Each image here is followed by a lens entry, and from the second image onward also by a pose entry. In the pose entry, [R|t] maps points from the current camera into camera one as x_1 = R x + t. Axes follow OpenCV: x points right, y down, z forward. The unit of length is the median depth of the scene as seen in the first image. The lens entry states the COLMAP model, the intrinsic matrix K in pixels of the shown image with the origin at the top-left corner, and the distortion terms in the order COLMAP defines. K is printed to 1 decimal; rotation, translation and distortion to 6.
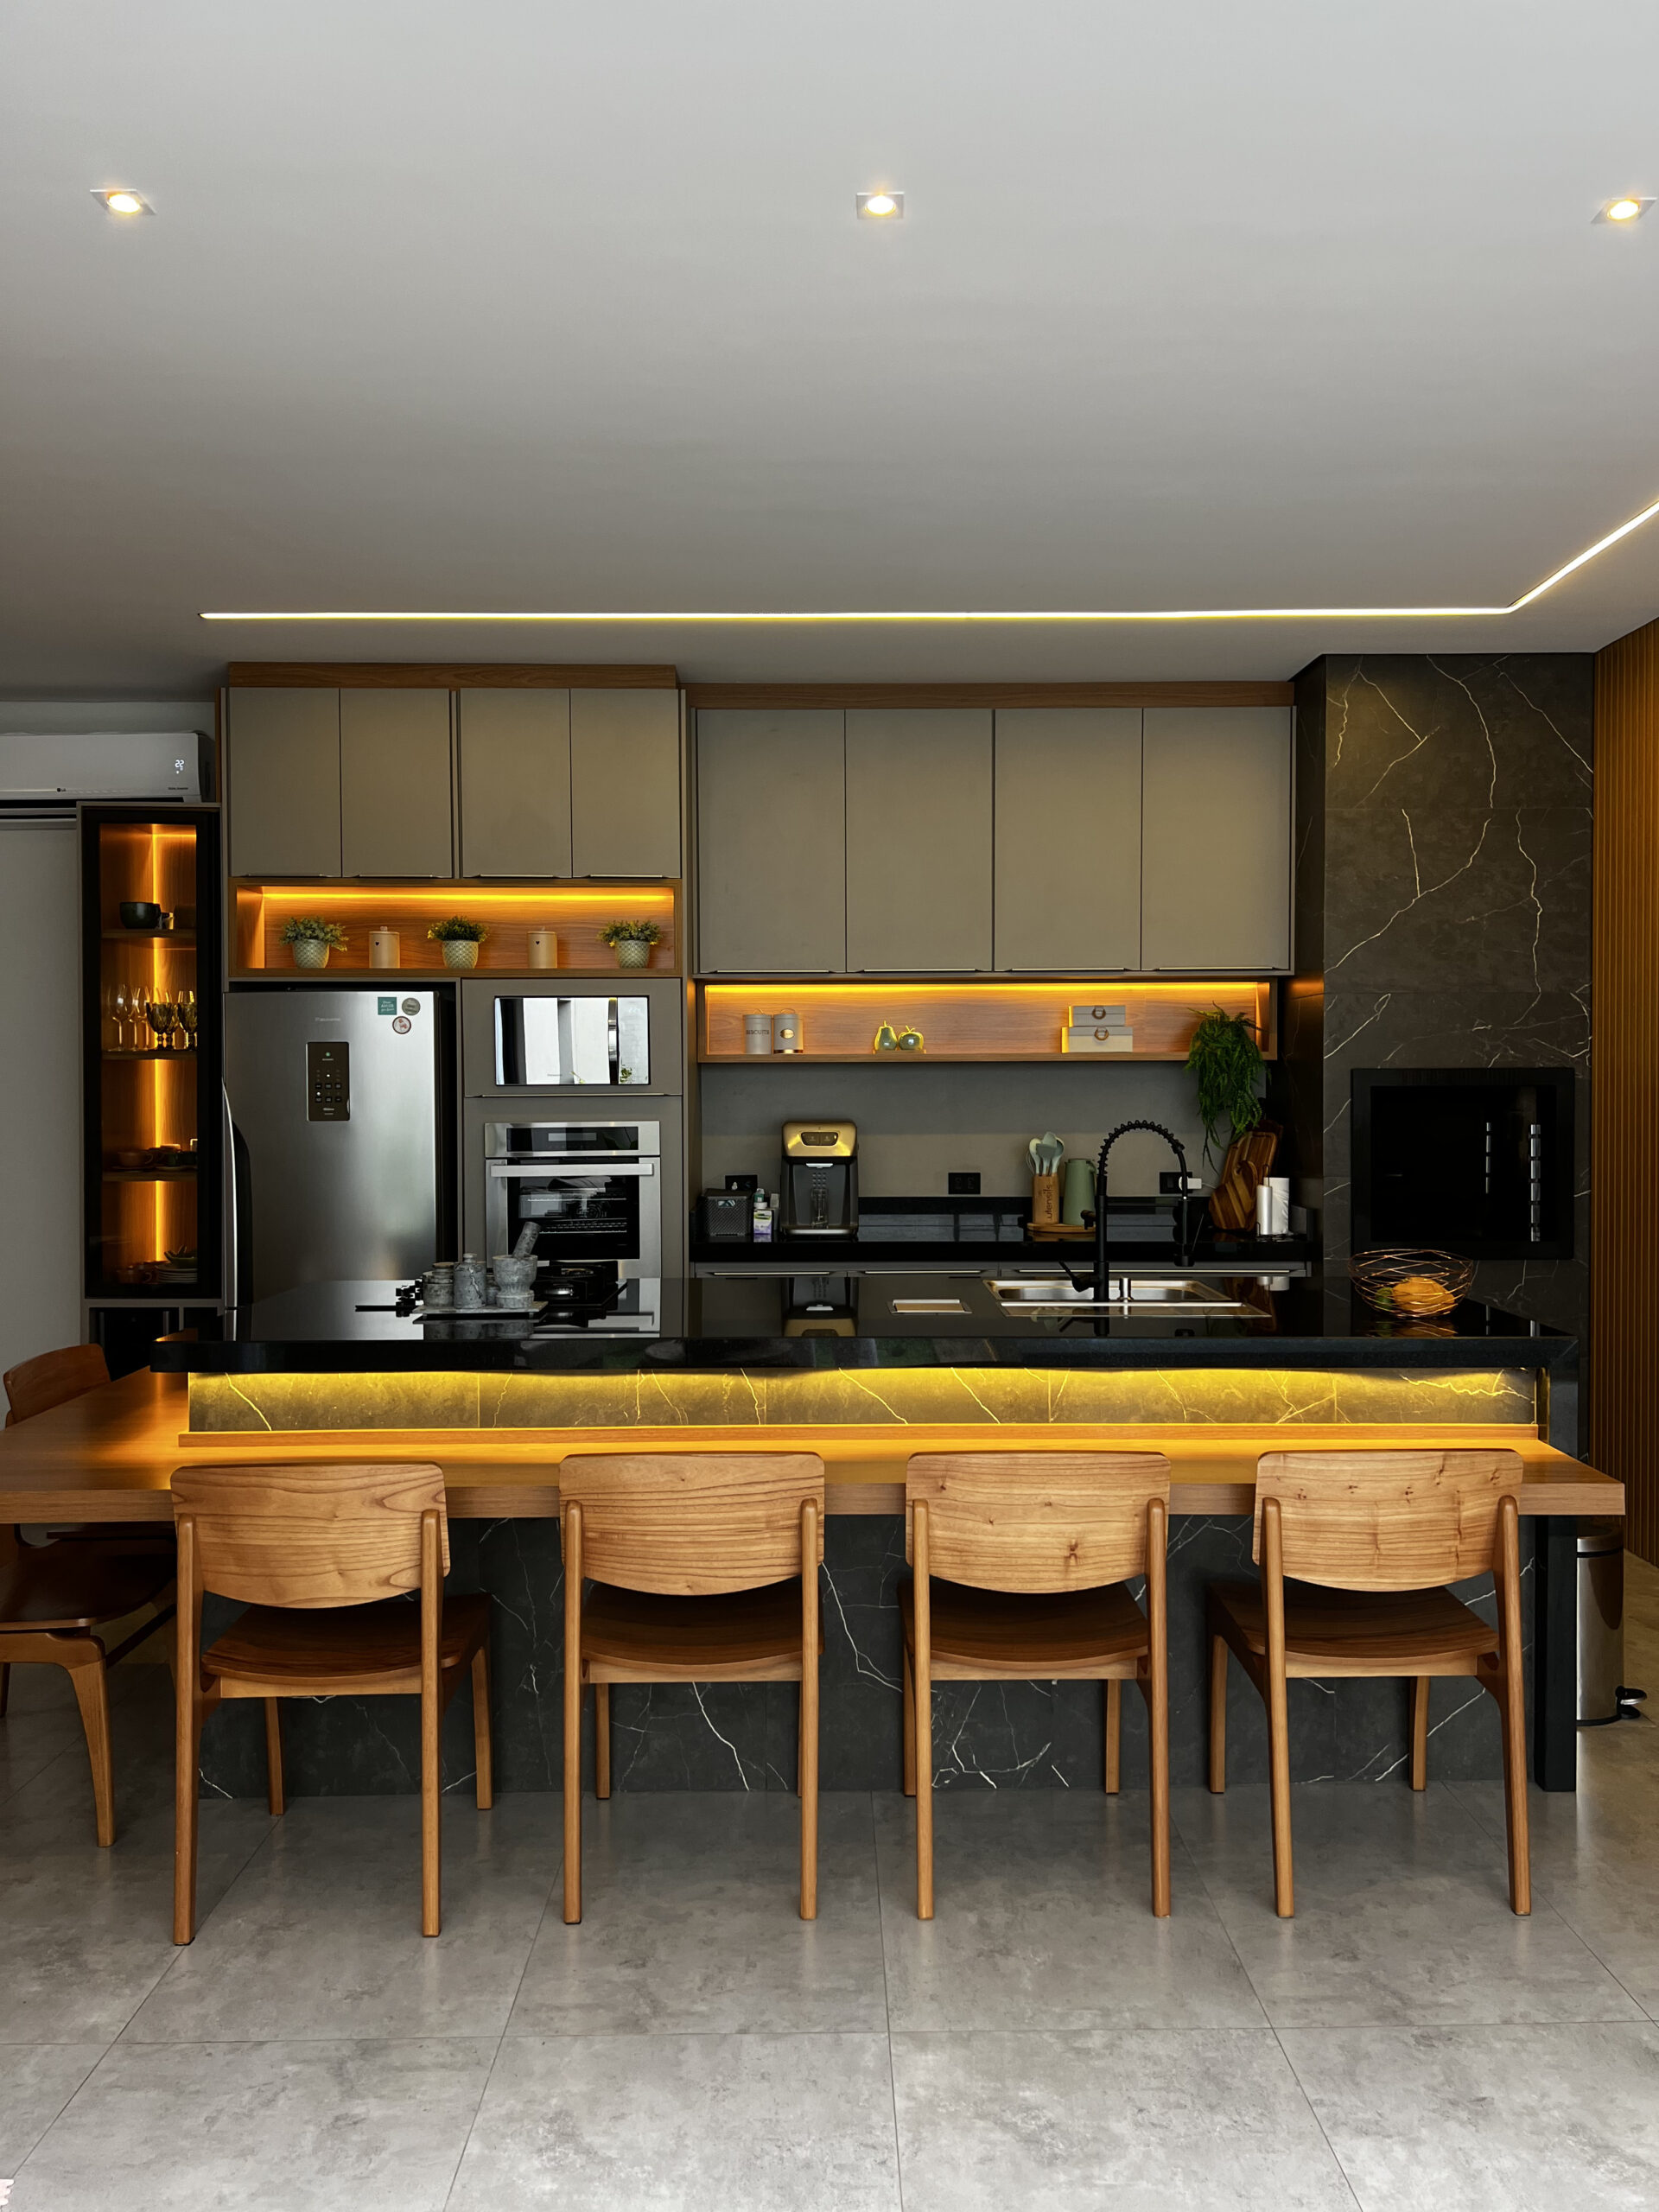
lens RADIAL K [[1661.0, 0, 835.6], [0, 1661.0, 1131.8], [0, 0, 1]] dist [0.073209, -0.080115]
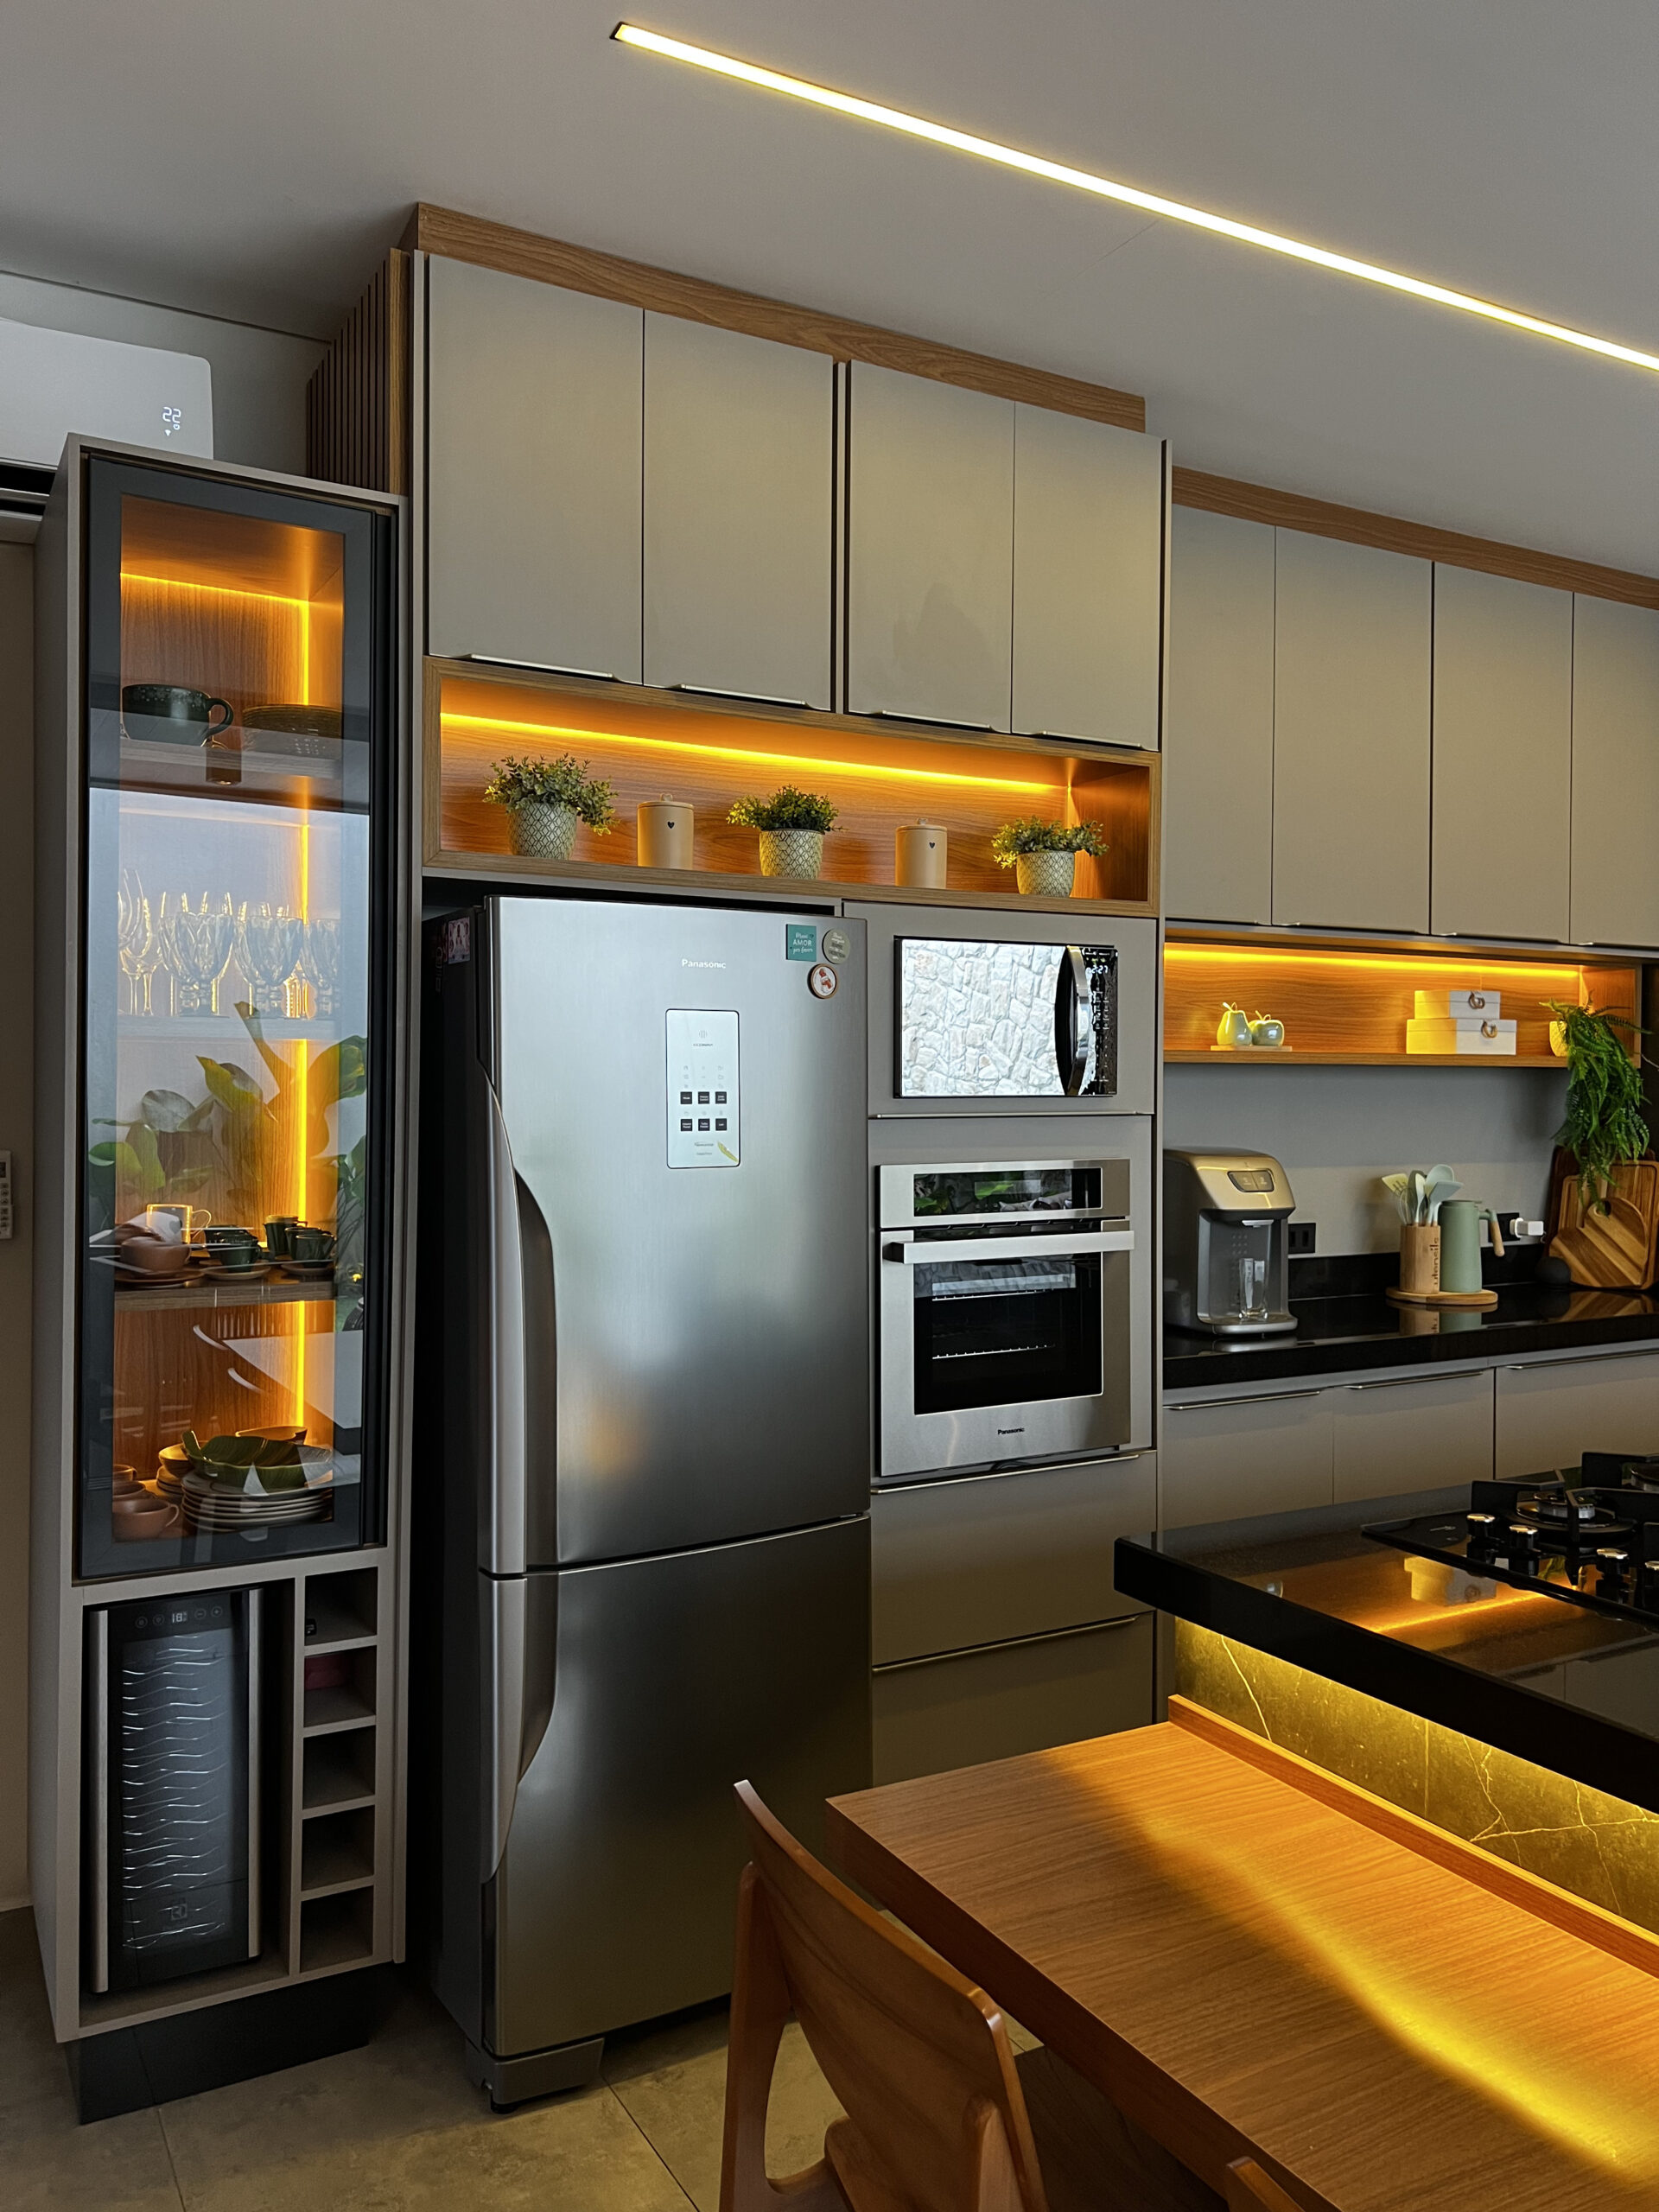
lens RADIAL K [[1661.0, 0, 824.5], [0, 1661.0, 1126.8], [0, 0, 1]] dist [0.073209, -0.080115]
pose [[0.877830, -0.004423, 0.478952, -0.489151], [0.007854, 0.999956, -0.005161, -0.015422], [-0.478908, 0.008292, 0.877826, 0.529103]]
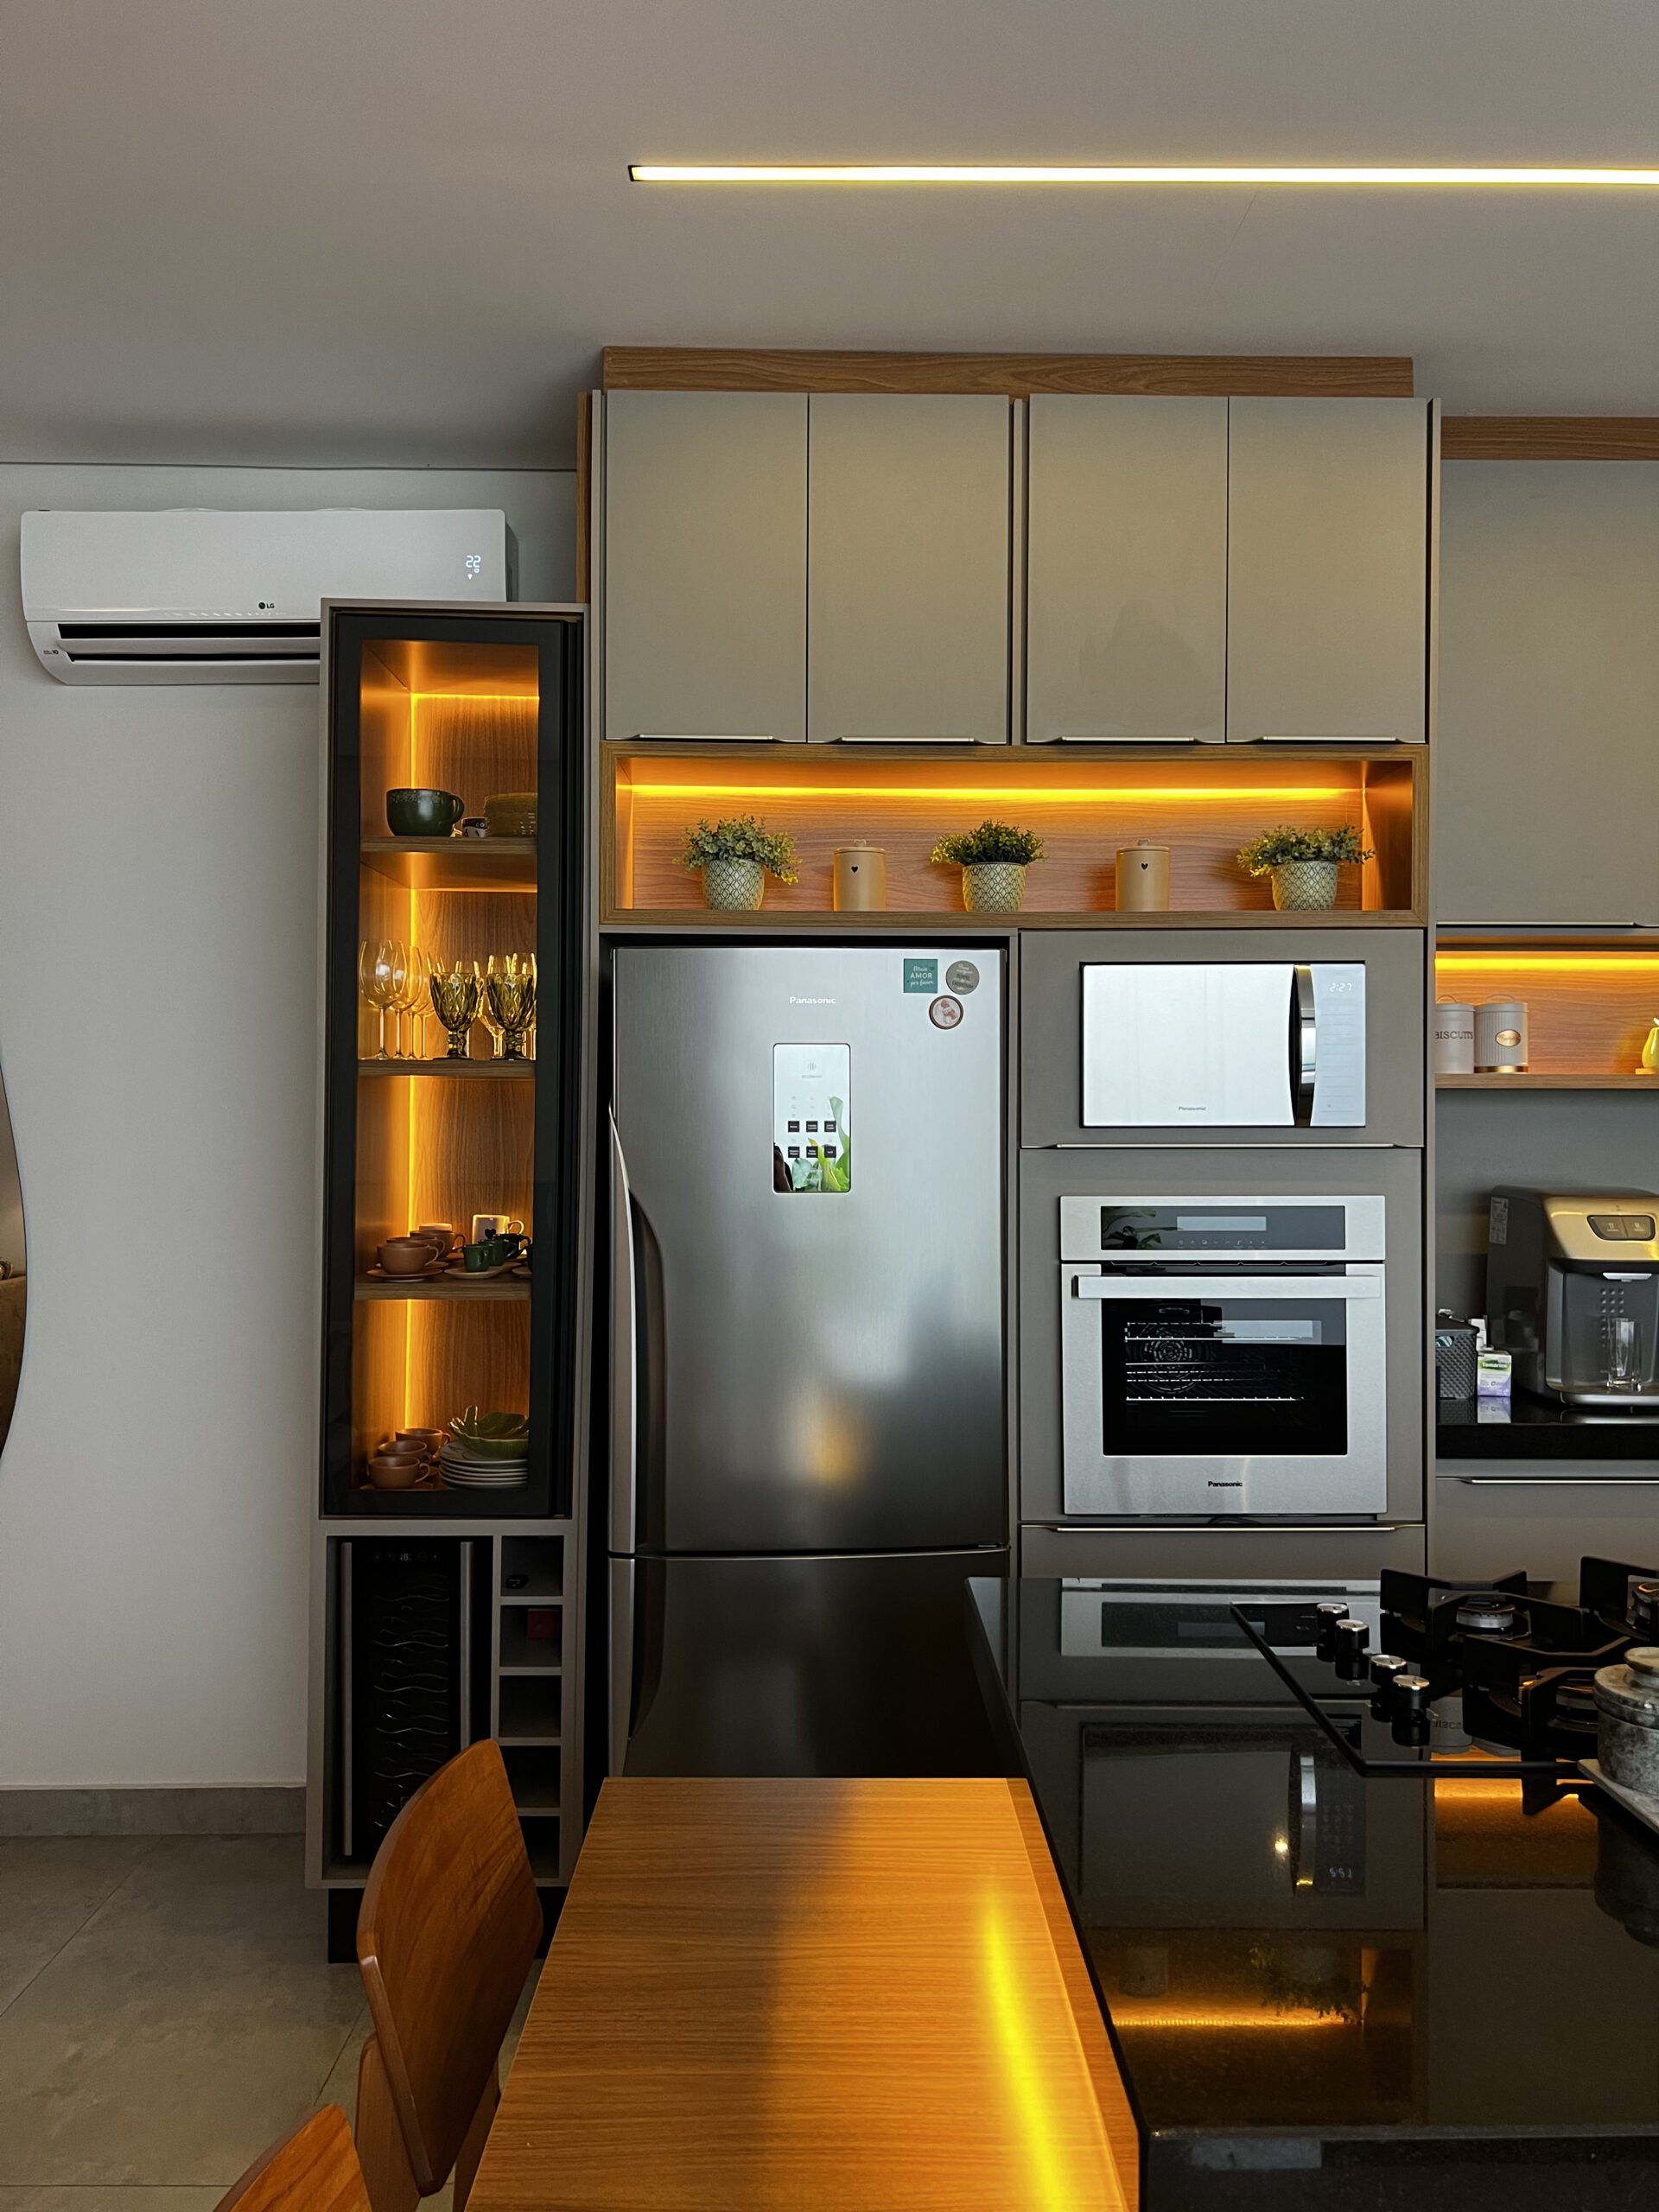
lens RADIAL K [[1661.0, 0, 833.4], [0, 1661.0, 1122.2], [0, 0, 1]] dist [0.073209, -0.080115]
pose [[0.999963, 0.006495, 0.005602, -0.287843], [-0.006344, 0.999625, -0.026626, -0.014595], [-0.005772, 0.026590, 0.999630, 0.461133]]
